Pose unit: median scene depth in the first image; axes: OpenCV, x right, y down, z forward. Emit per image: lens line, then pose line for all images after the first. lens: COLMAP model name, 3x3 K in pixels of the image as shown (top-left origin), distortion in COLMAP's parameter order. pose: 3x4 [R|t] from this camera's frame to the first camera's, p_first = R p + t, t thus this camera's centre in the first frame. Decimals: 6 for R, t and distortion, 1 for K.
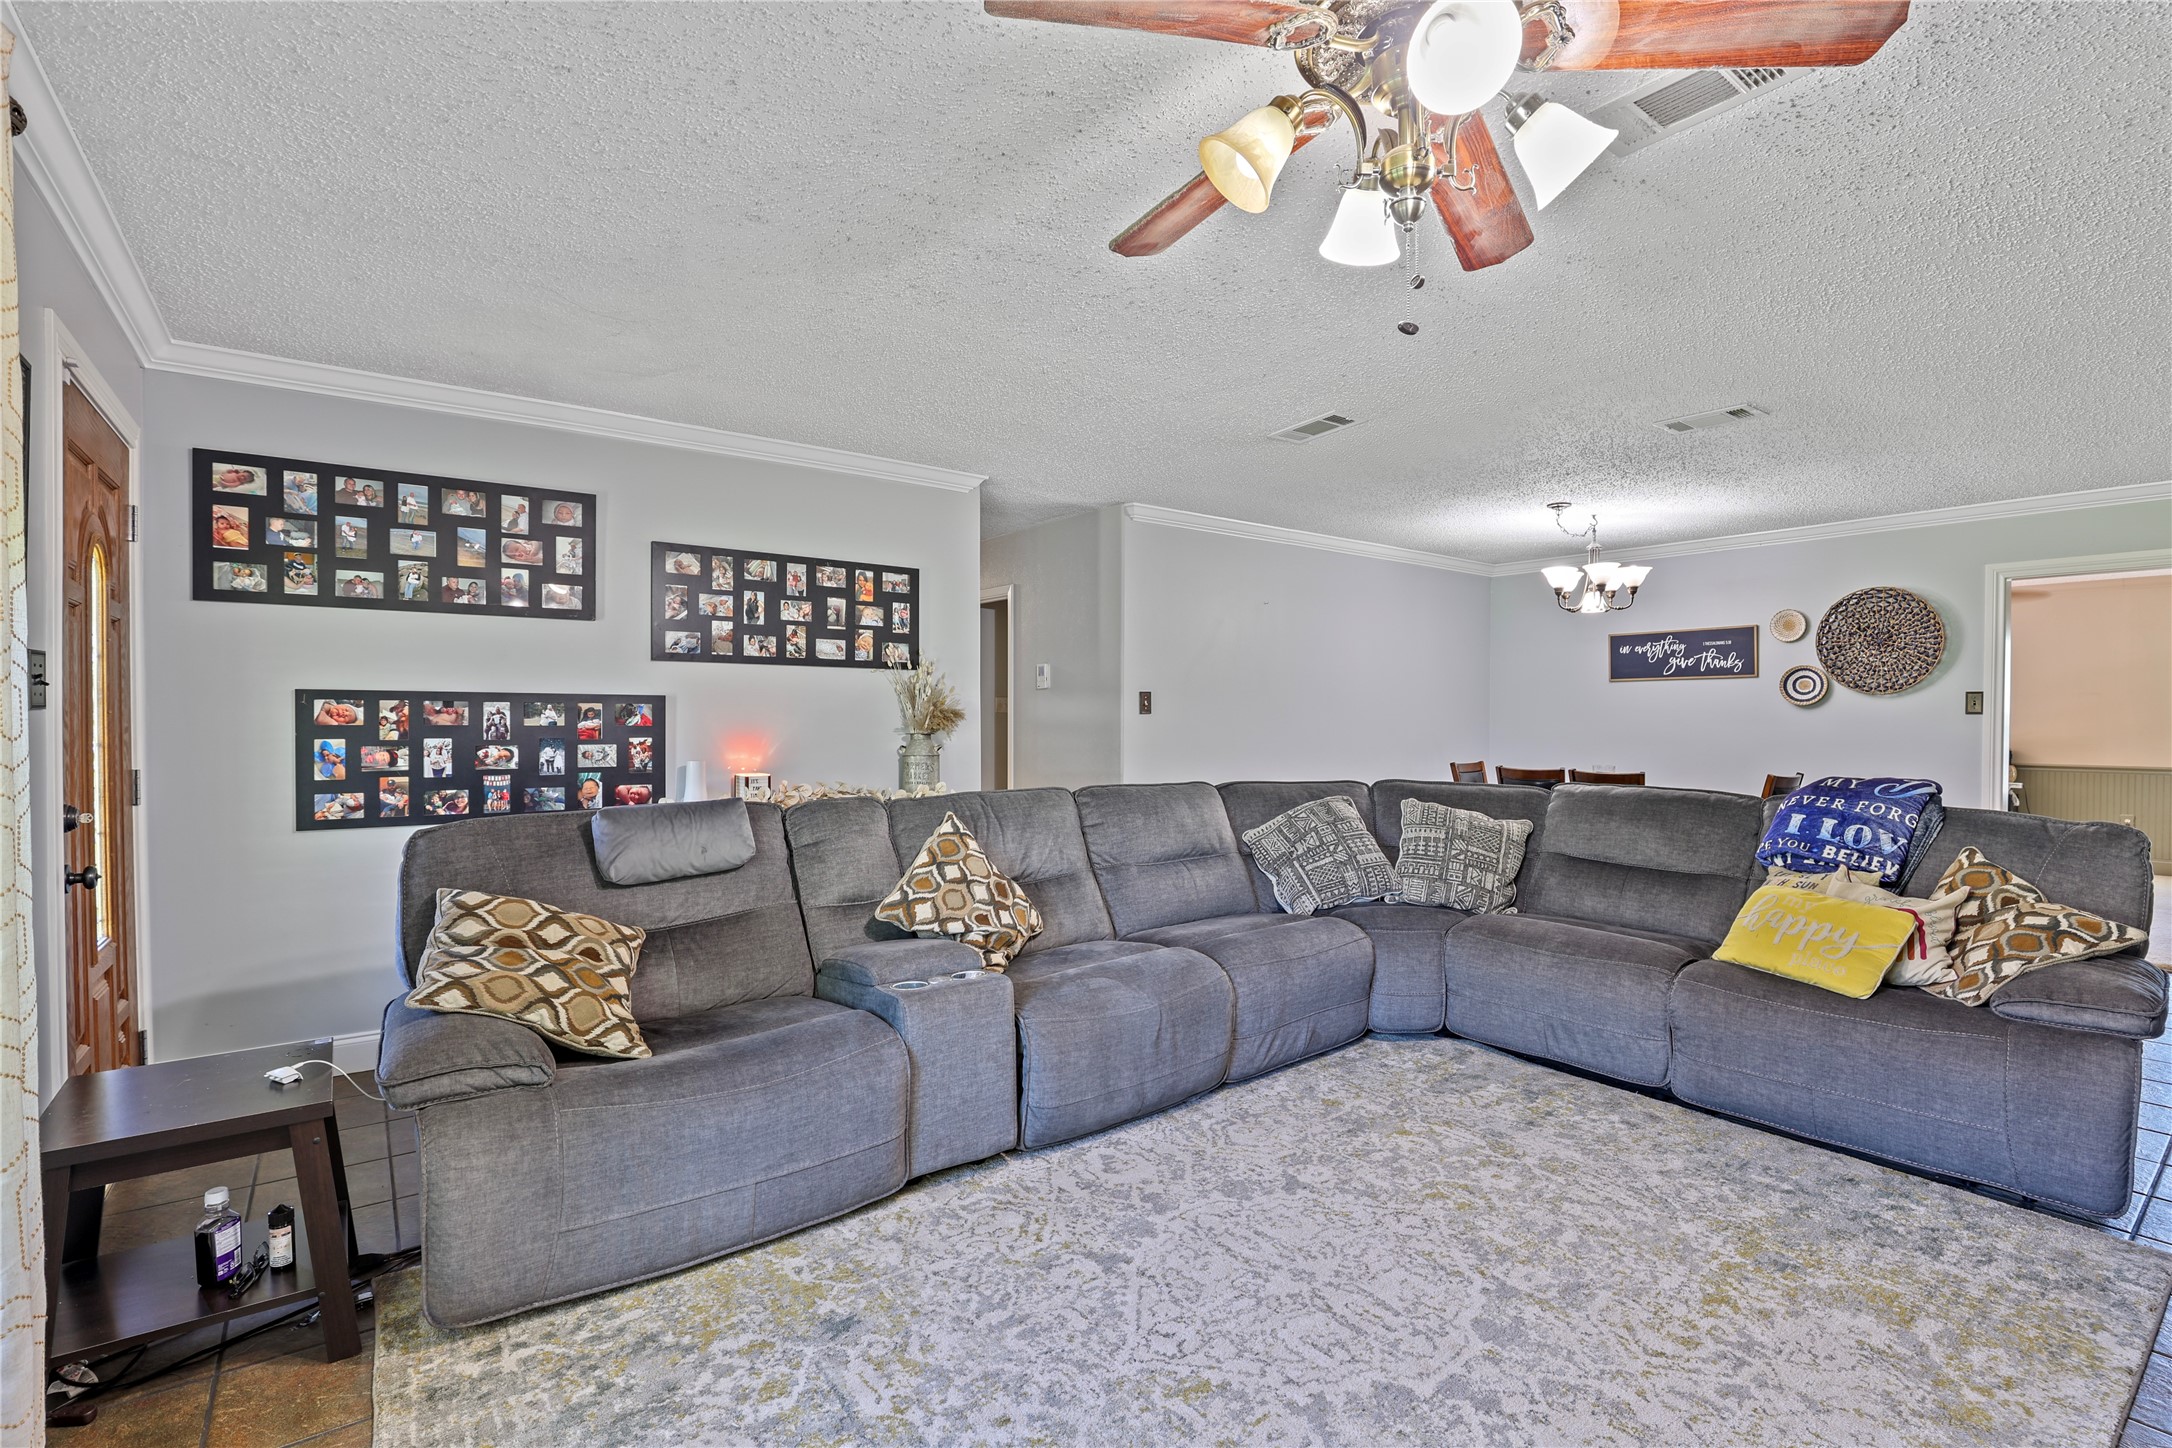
lens RADIAL K [[994.1, 0, 1081.2], [0, 994.1, 727.4], [0, 0, 1]] dist [-0.035554, 0.006117]
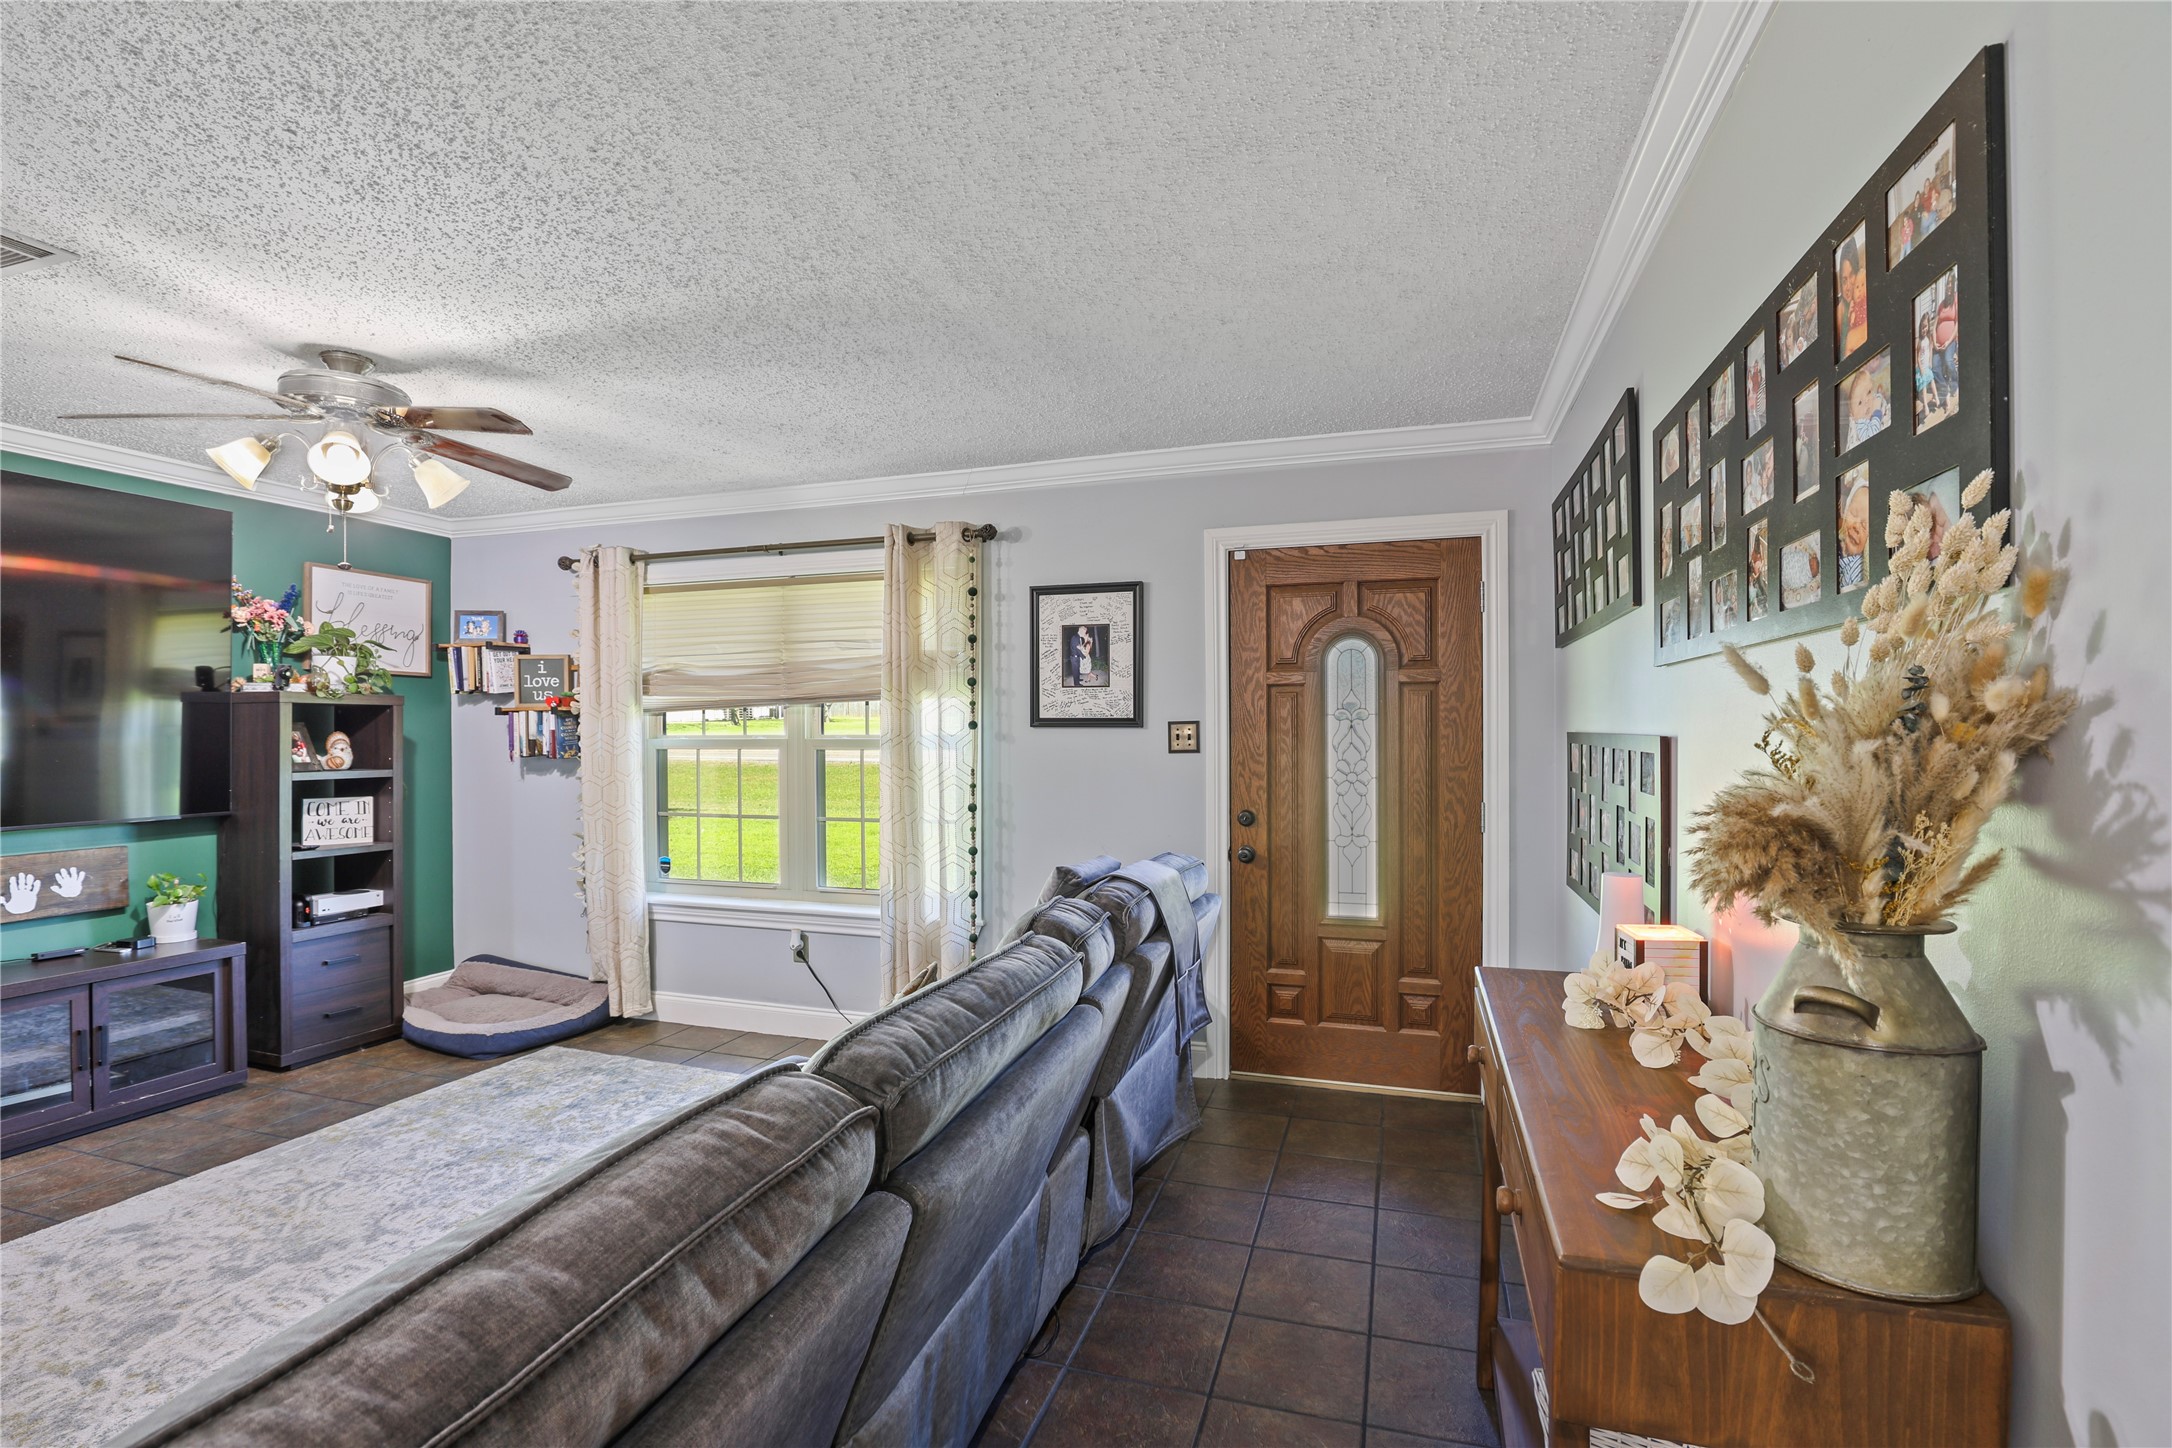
lens RADIAL K [[994.1, 0, 1085.5], [0, 994.1, 730.5], [0, 0, 1]] dist [-0.035554, 0.006117]
pose [[-0.814111, 0.001157, -0.580708, 0.095289], [-0.004641, 0.999953, 0.008497, -0.038200], [0.580690, 0.009612, -0.814068, 1.244627]]
